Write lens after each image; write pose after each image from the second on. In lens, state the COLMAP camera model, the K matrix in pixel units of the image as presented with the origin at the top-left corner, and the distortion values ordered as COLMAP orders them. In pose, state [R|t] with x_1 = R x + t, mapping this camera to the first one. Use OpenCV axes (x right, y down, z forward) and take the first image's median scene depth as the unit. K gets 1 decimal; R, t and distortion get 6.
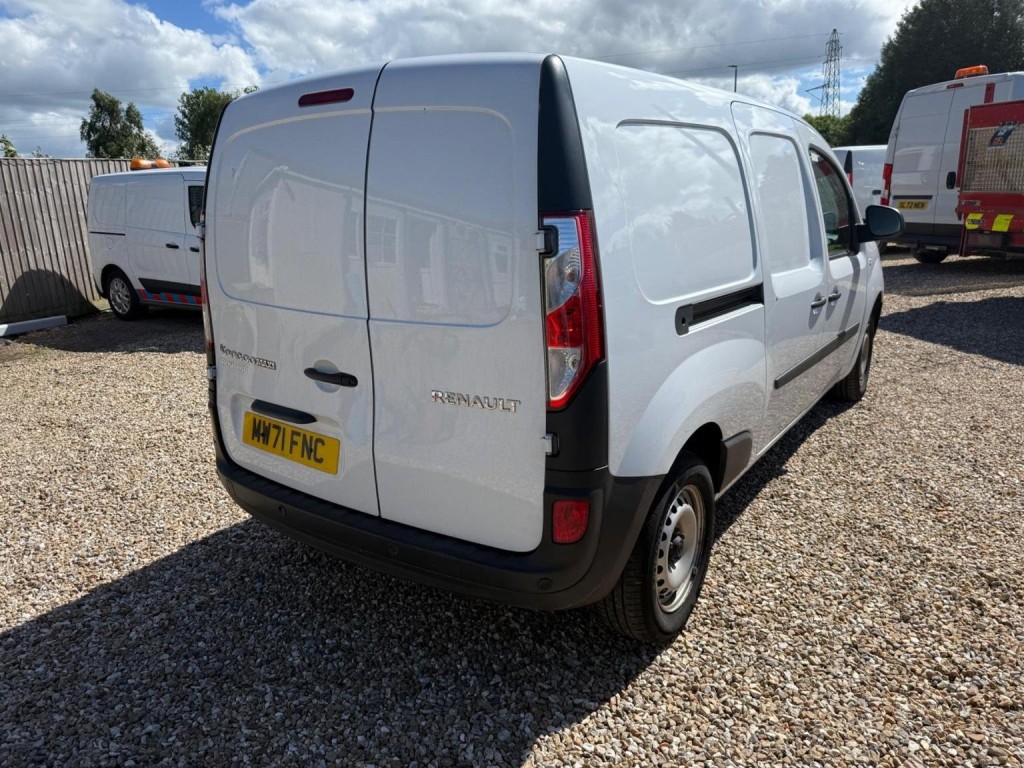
lens RADIAL K [[728.5, 0, 503.9], [0, 728.5, 384.7], [0, 0, 1]] dist [0.018260, -0.022275]
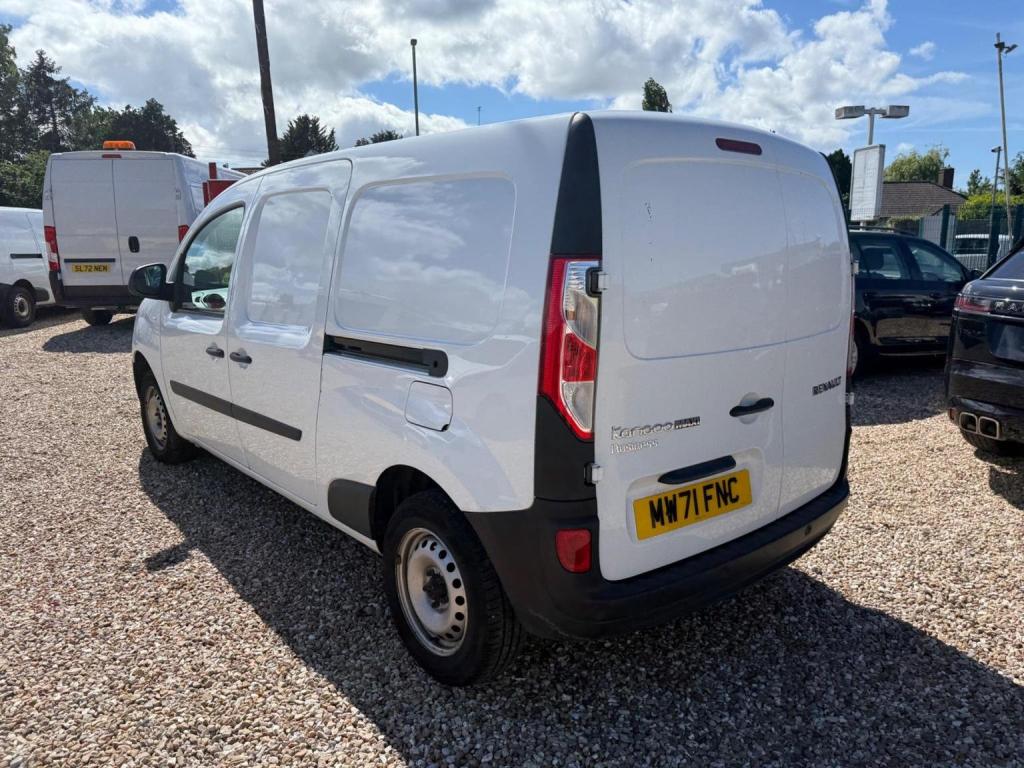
lens RADIAL K [[728.5, 0, 504.8], [0, 728.5, 385.6], [0, 0, 1]] dist [0.018260, -0.022275]
pose [[0.251540, -0.161434, 0.954289, -1.201141], [0.245054, 0.964486, 0.098566, -0.211126], [-0.936310, 0.209059, 0.282167, 0.936233]]
